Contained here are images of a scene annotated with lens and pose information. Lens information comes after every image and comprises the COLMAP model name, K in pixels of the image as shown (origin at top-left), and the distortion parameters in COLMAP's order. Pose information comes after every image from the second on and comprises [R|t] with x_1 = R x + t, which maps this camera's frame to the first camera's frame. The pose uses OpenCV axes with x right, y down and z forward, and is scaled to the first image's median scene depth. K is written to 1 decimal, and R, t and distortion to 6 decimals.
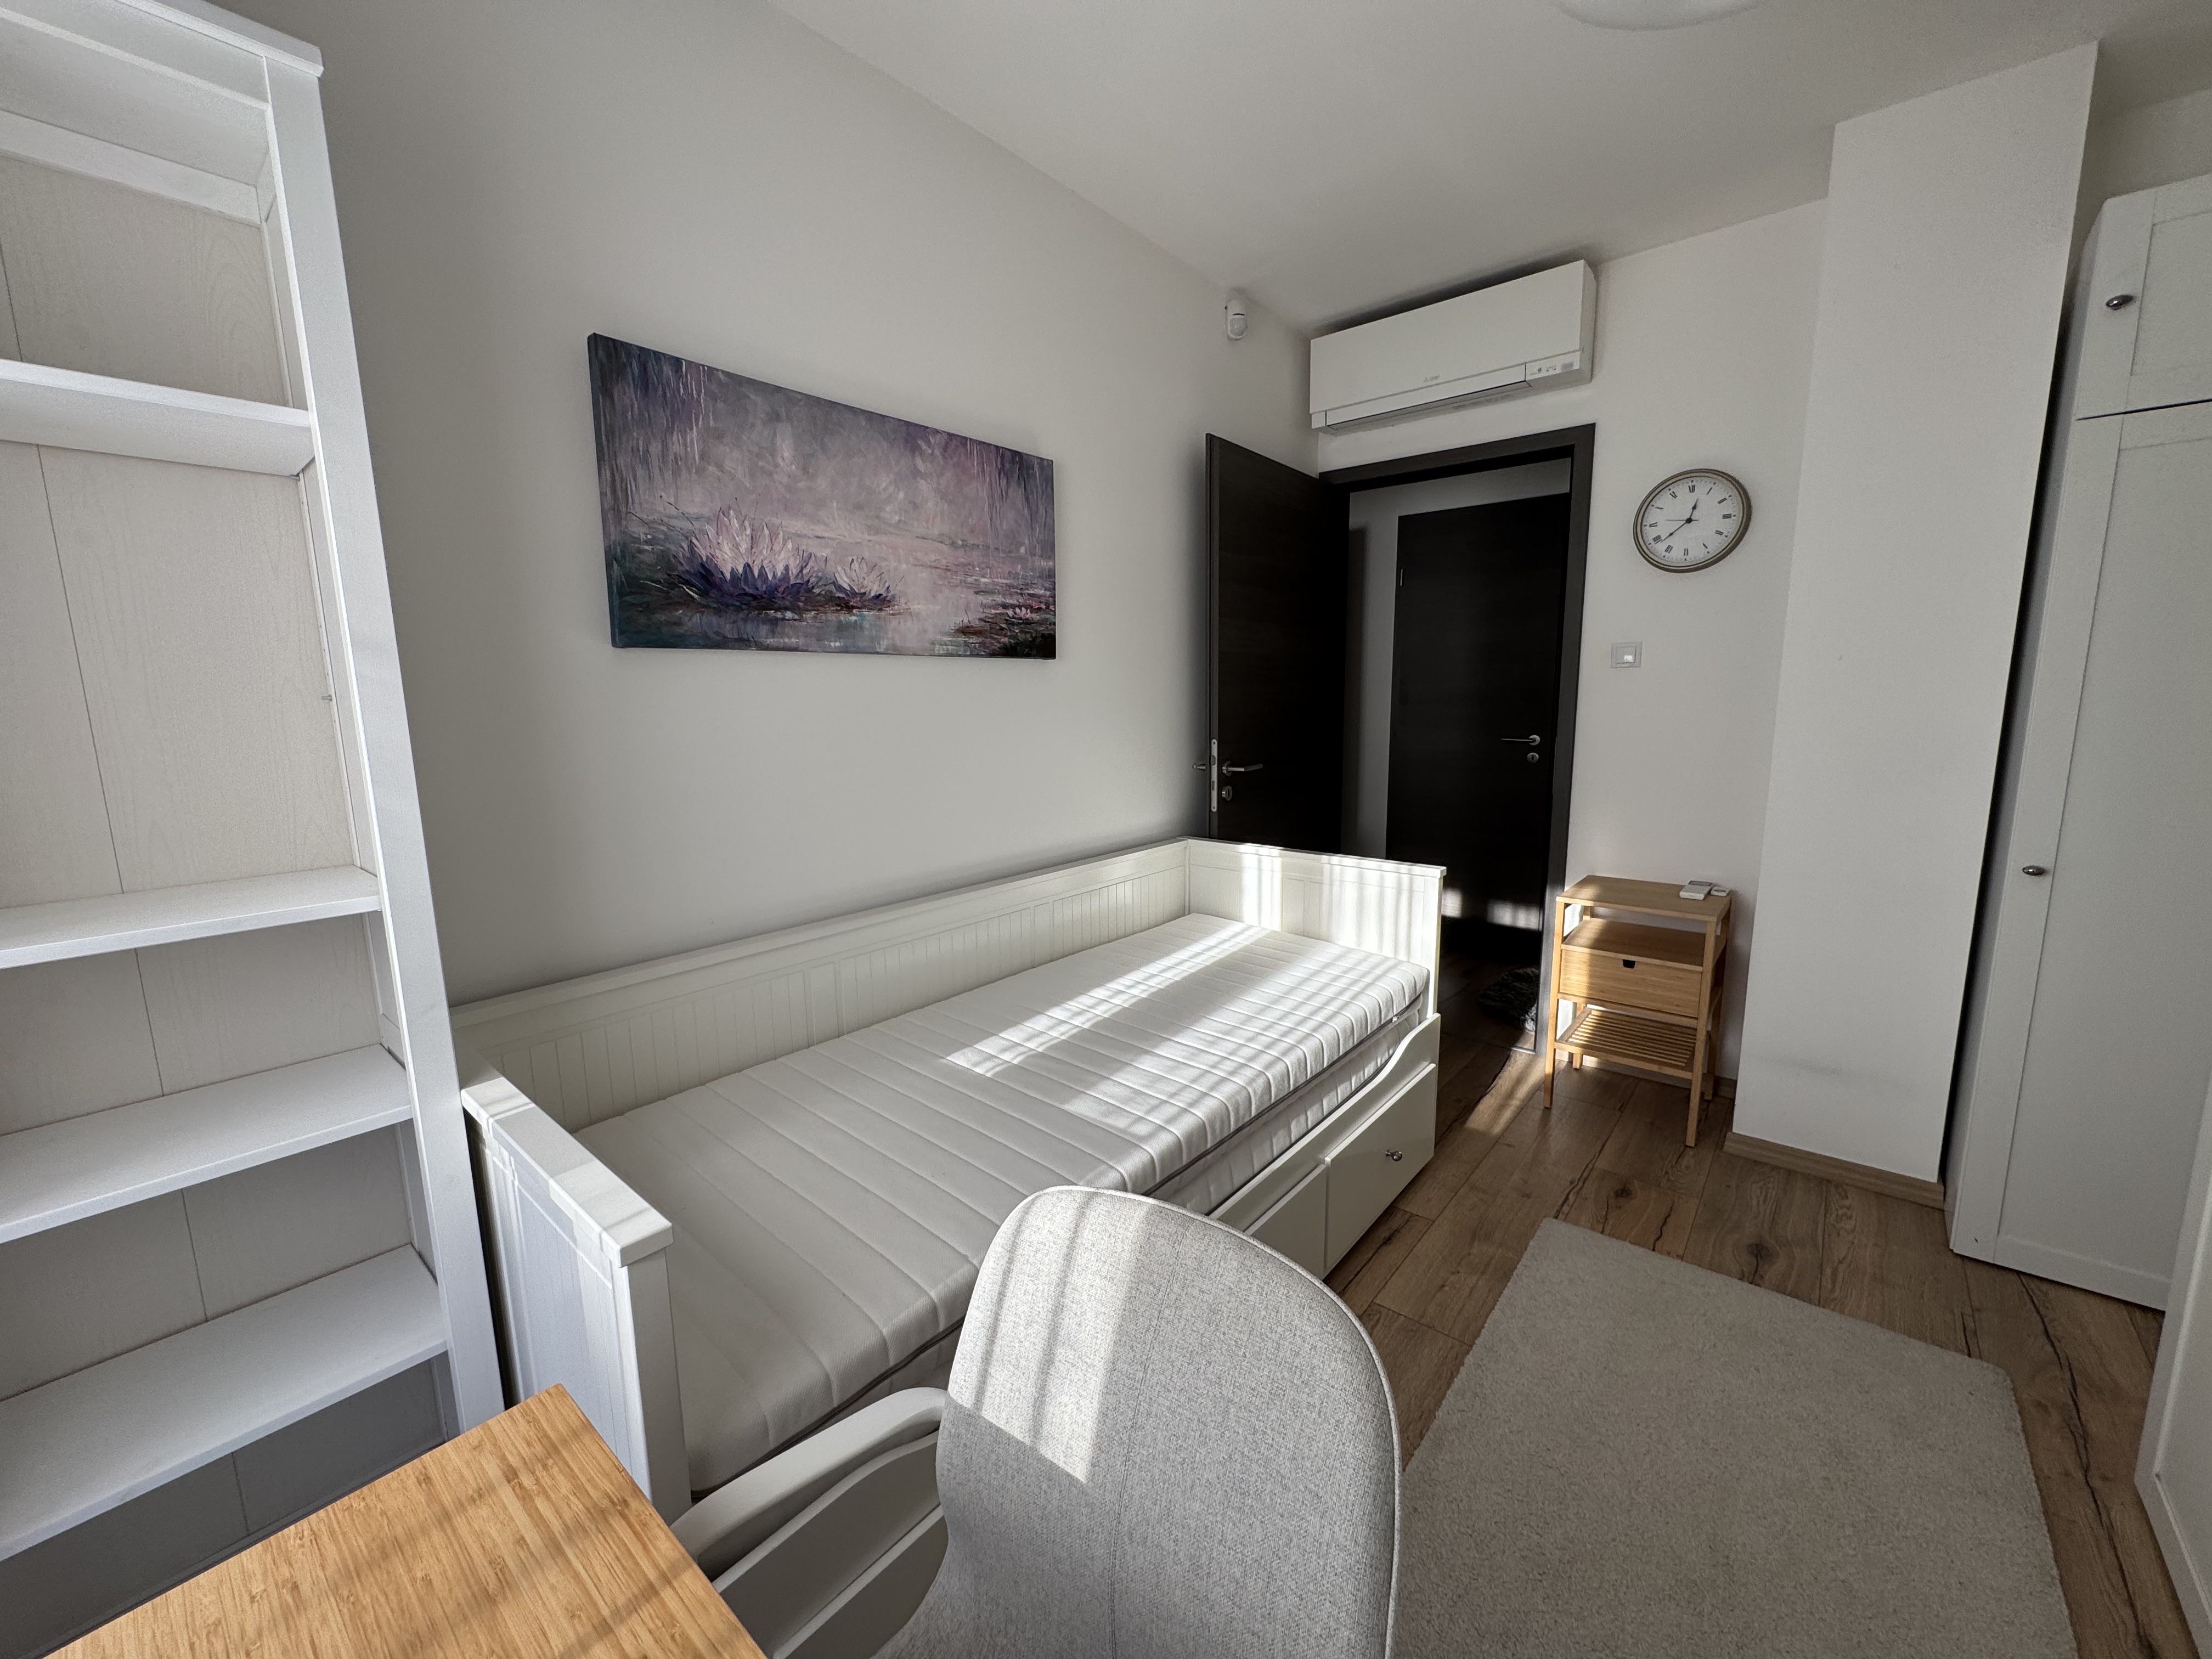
lens RADIAL K [[887.0, 0, 1106.0], [0, 887.0, 829.5], [0, 0, 1]] dist [-0.001165, 0.000370]
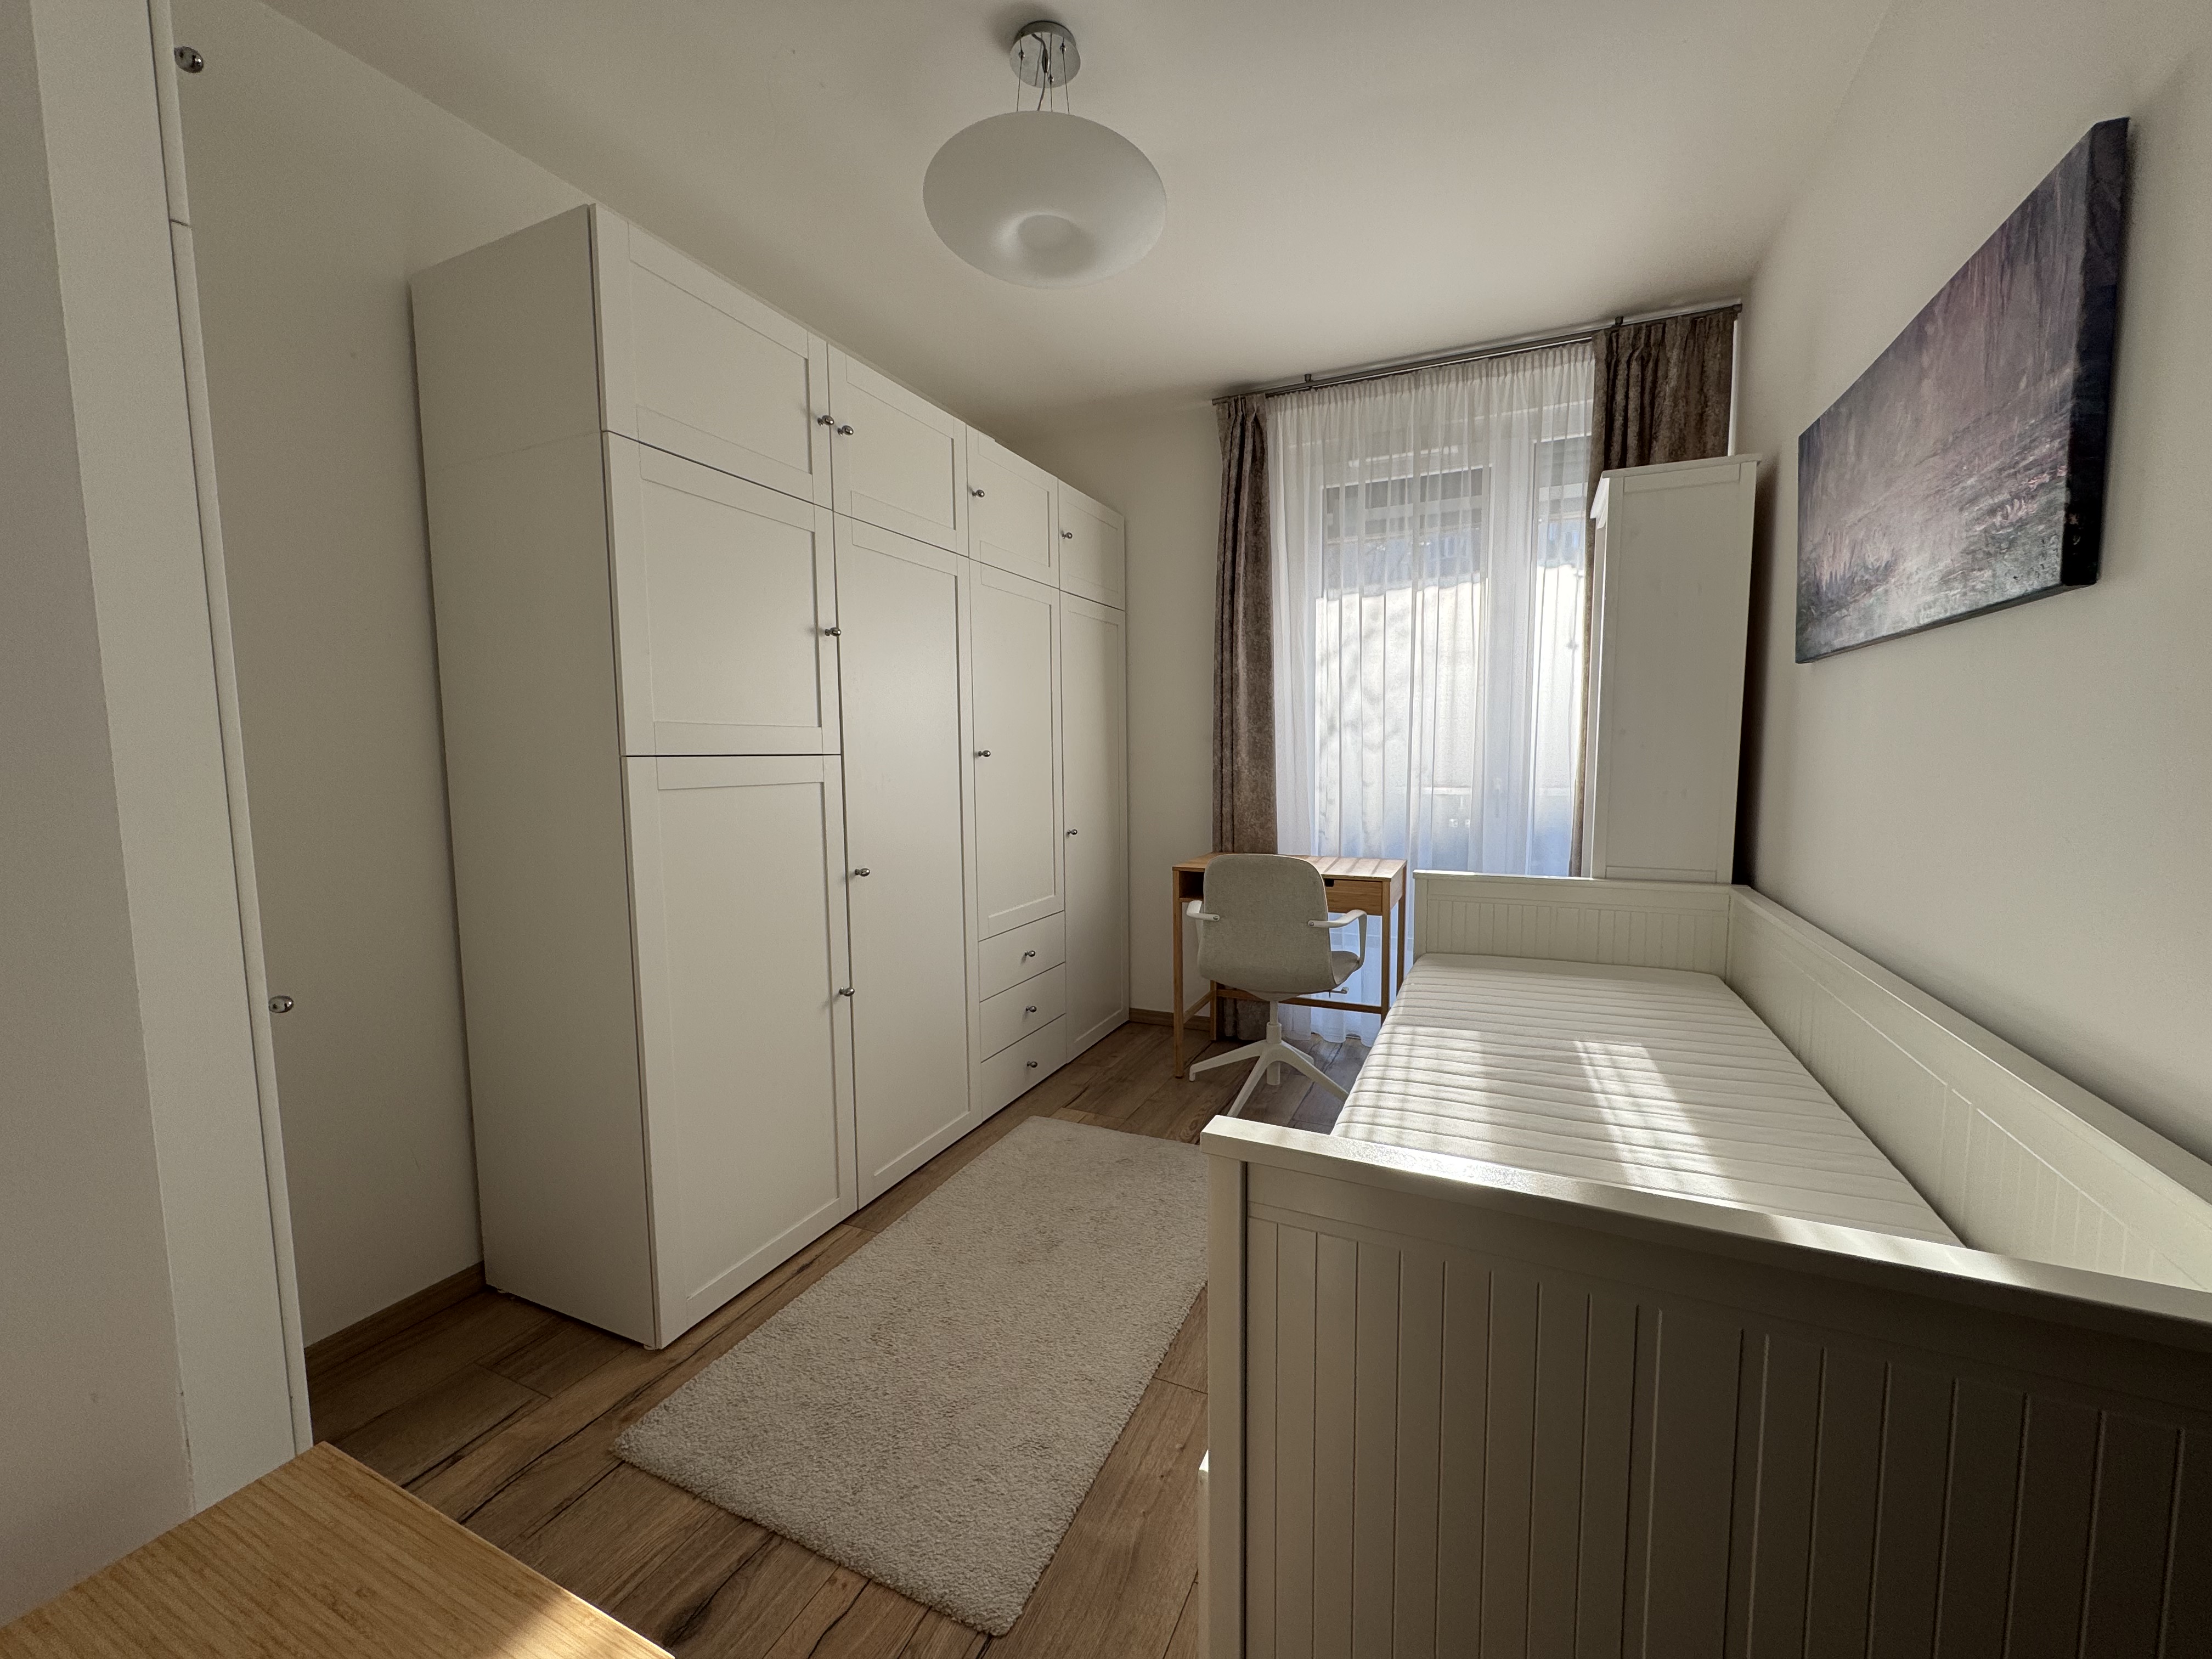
lens RADIAL K [[887.0, 0, 1106.0], [0, 887.0, 829.5], [0, 0, 1]] dist [-0.001165, 0.000370]
pose [[-0.960275, 0.043702, -0.275612, 0.622495], [-0.024916, 0.970289, 0.240665, -0.200029], [0.277940, 0.237971, -0.930655, 1.547658]]
